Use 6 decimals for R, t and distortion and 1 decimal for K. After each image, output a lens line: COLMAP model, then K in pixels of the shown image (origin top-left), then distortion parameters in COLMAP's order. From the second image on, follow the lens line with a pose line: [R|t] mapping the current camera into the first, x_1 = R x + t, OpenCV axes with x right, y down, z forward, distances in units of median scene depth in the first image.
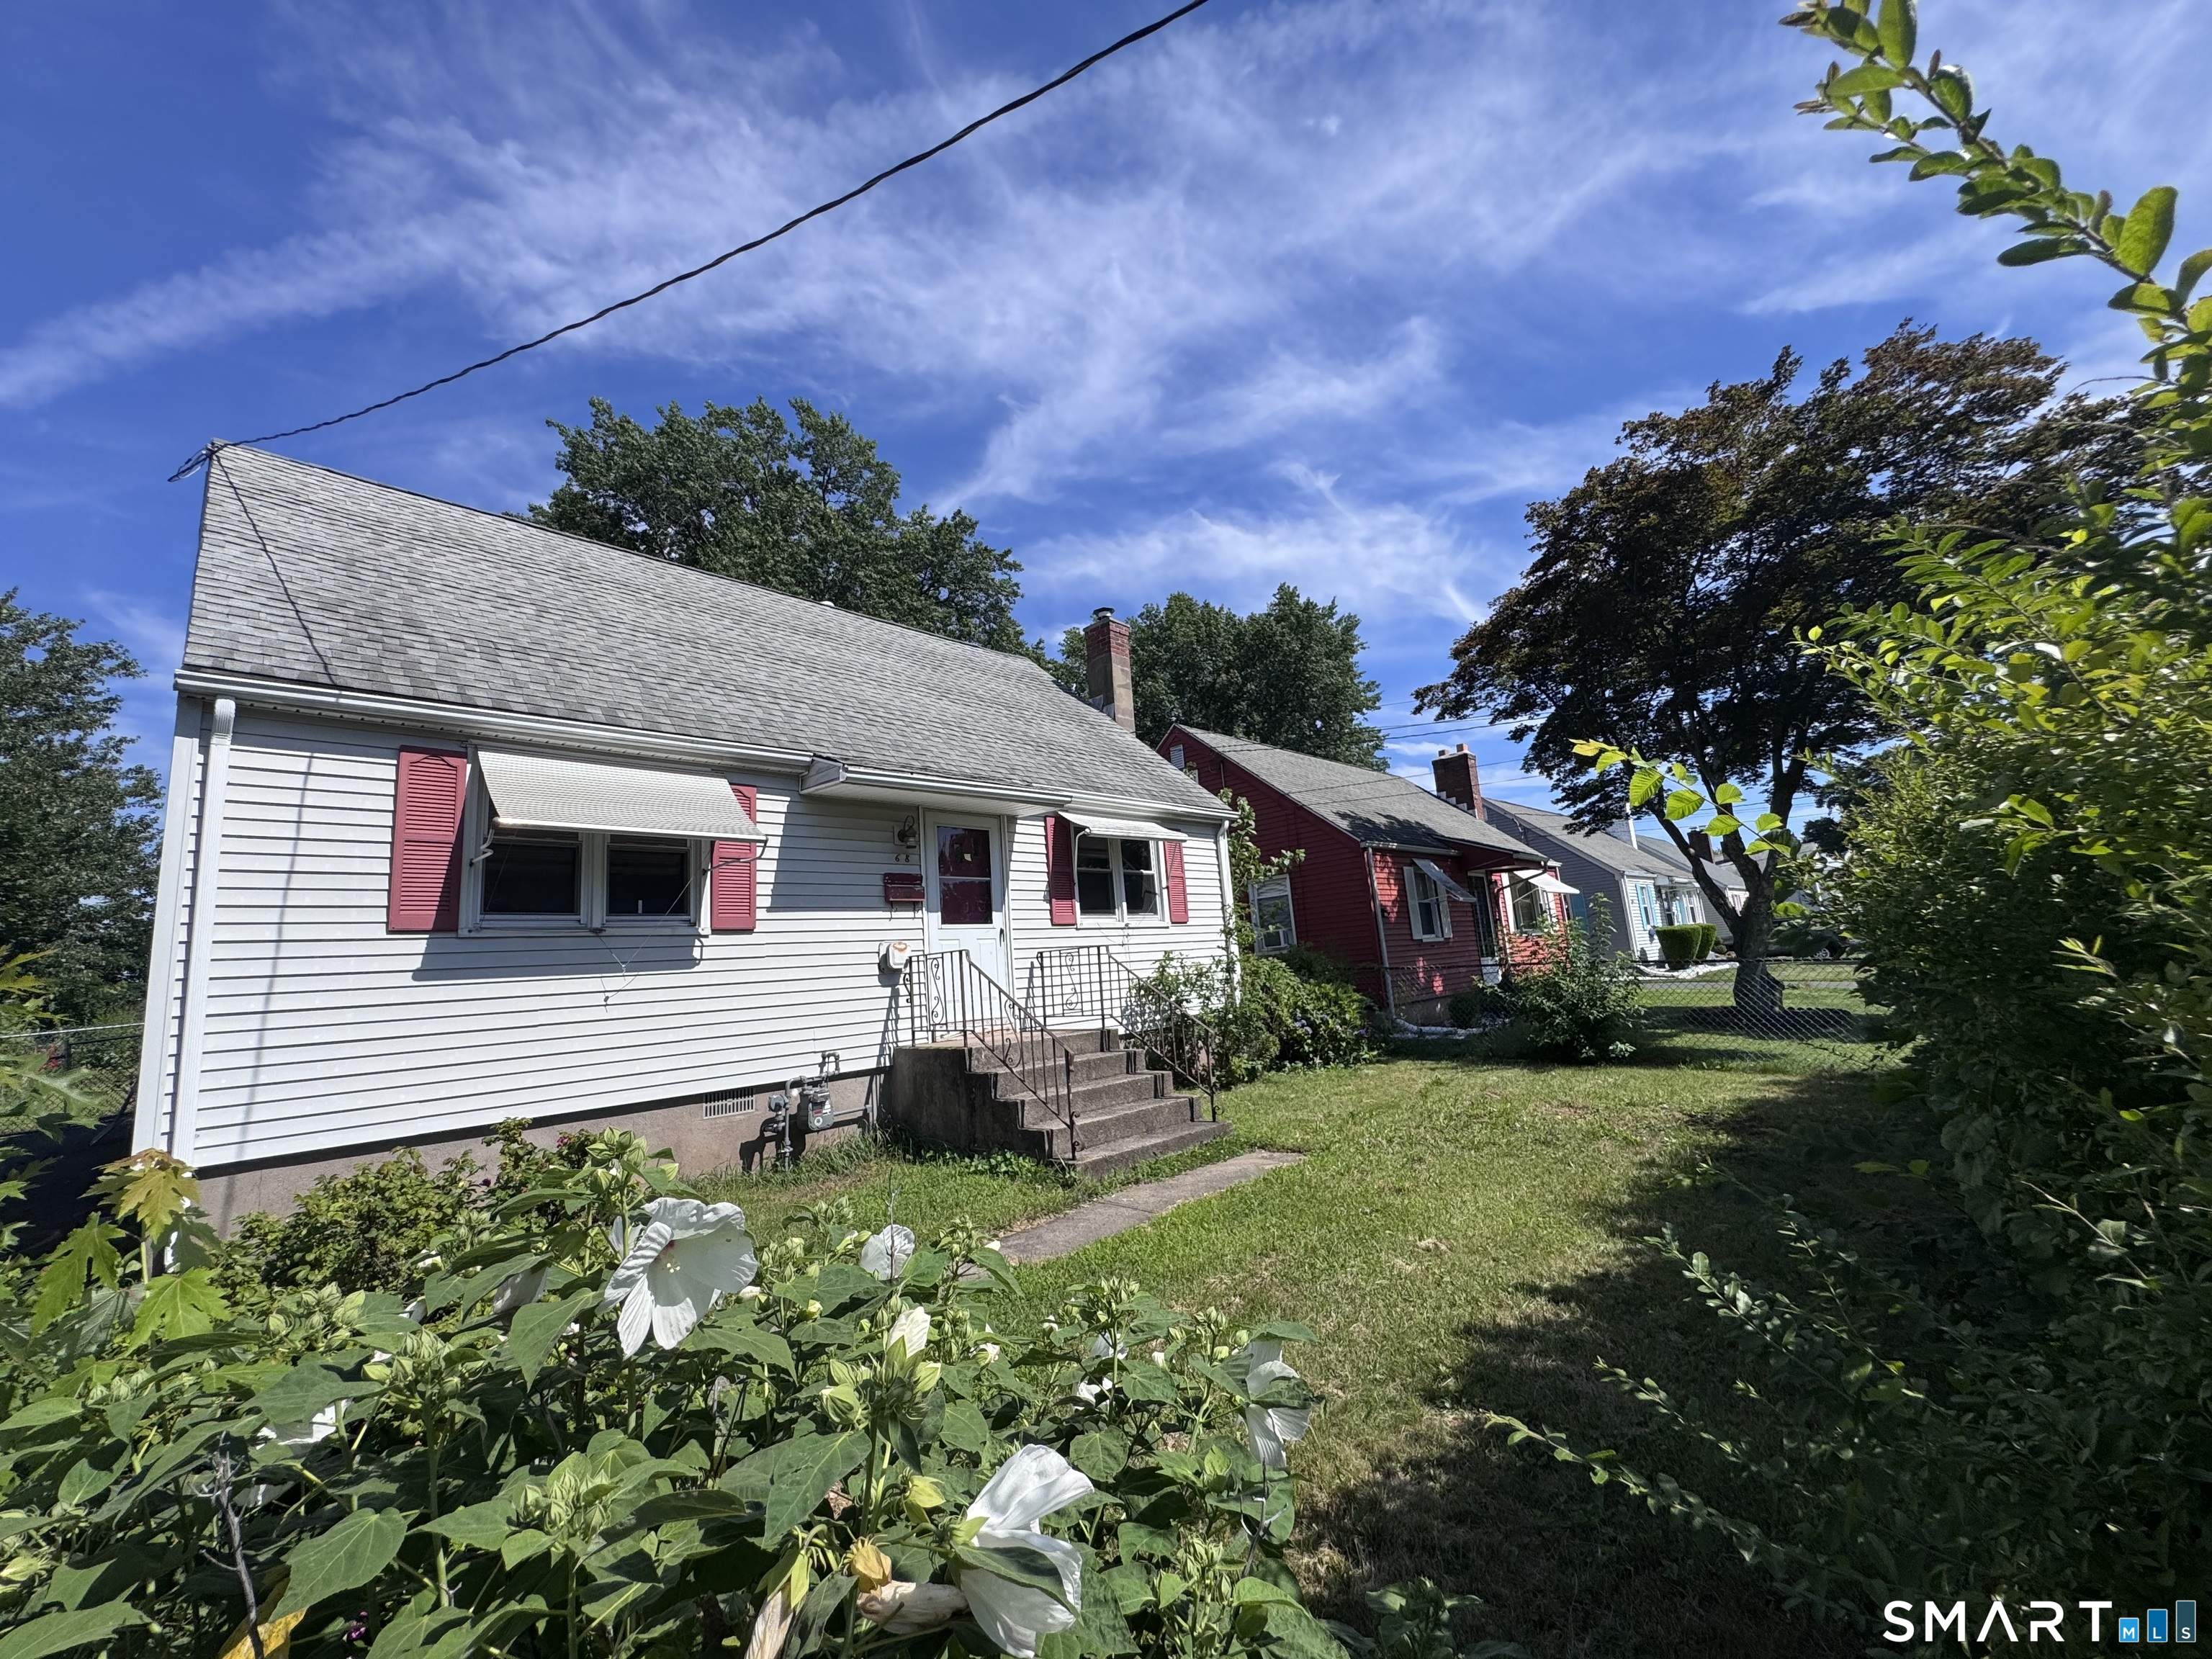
lens RADIAL K [[892.6, 0, 1107.8], [0, 892.6, 827.4], [0, 0, 1]] dist [0.002271, 0.000042]
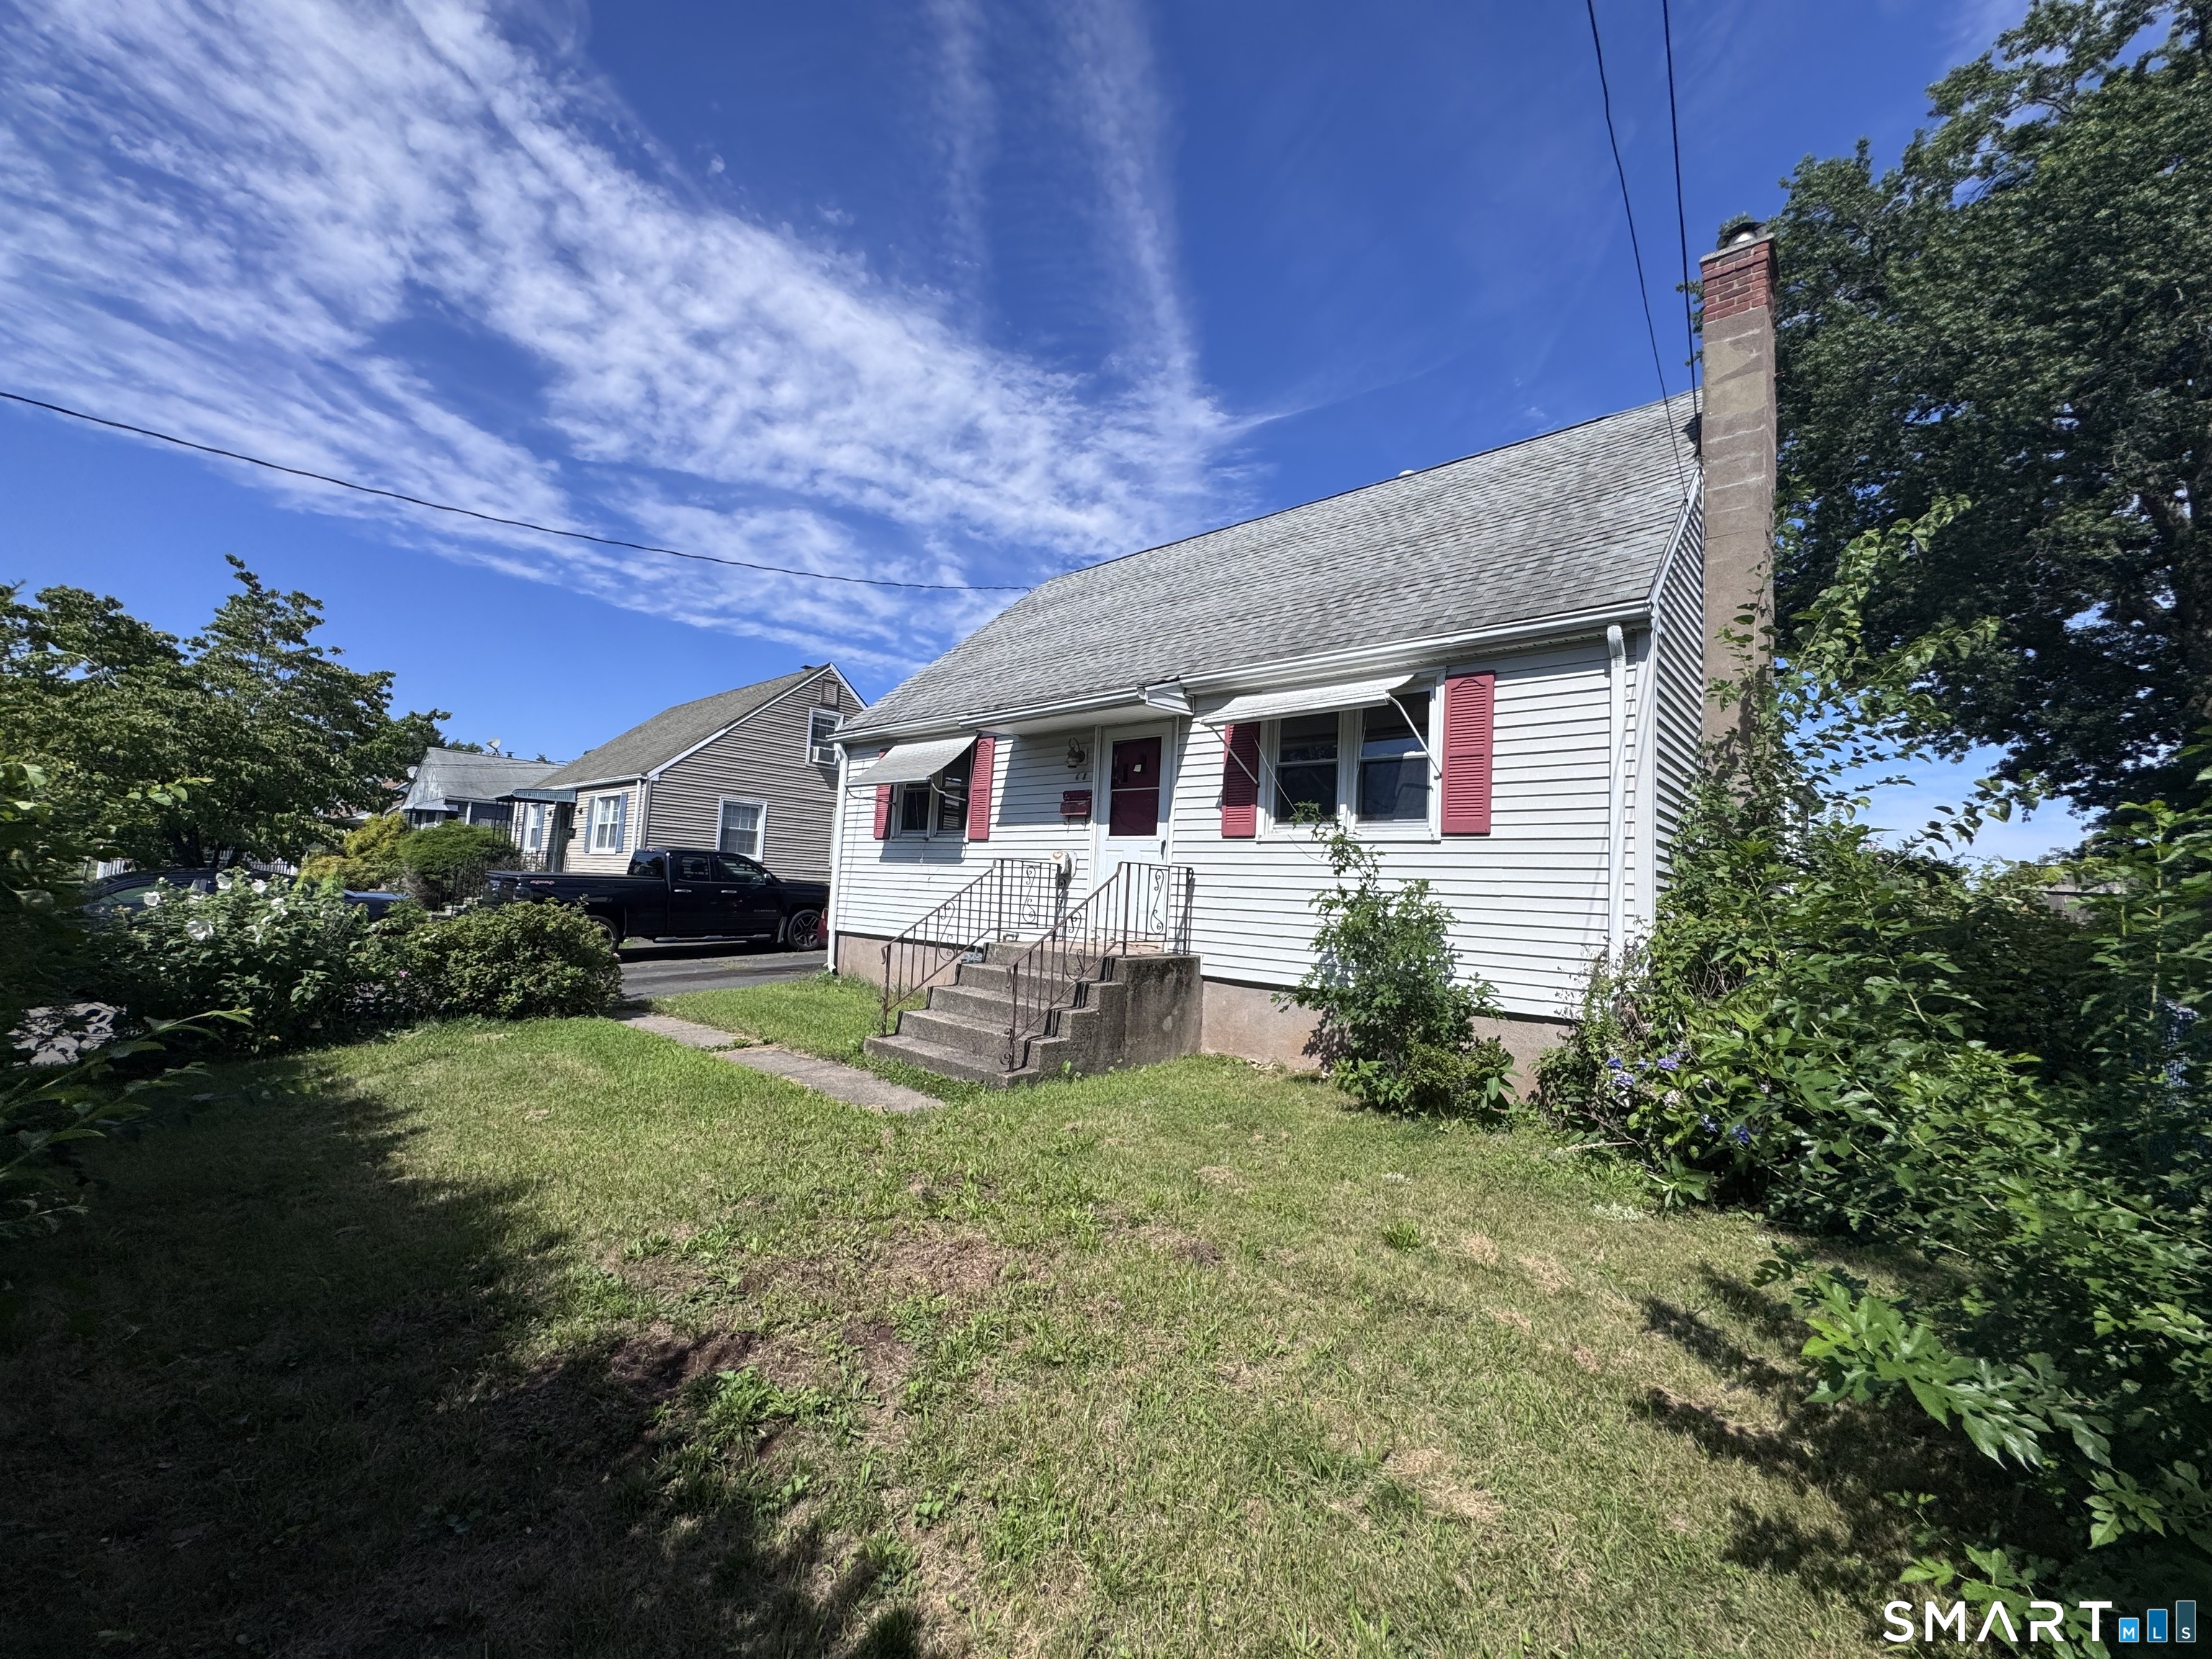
lens RADIAL K [[892.6, 0, 1108.0], [0, 892.6, 831.2], [0, 0, 1]] dist [0.002271, 0.000042]
pose [[0.002291, -0.005423, -0.999983, 0.858612], [0.105495, 0.994406, -0.005151, 0.108823], [0.994417, -0.105482, 0.002850, 0.998444]]
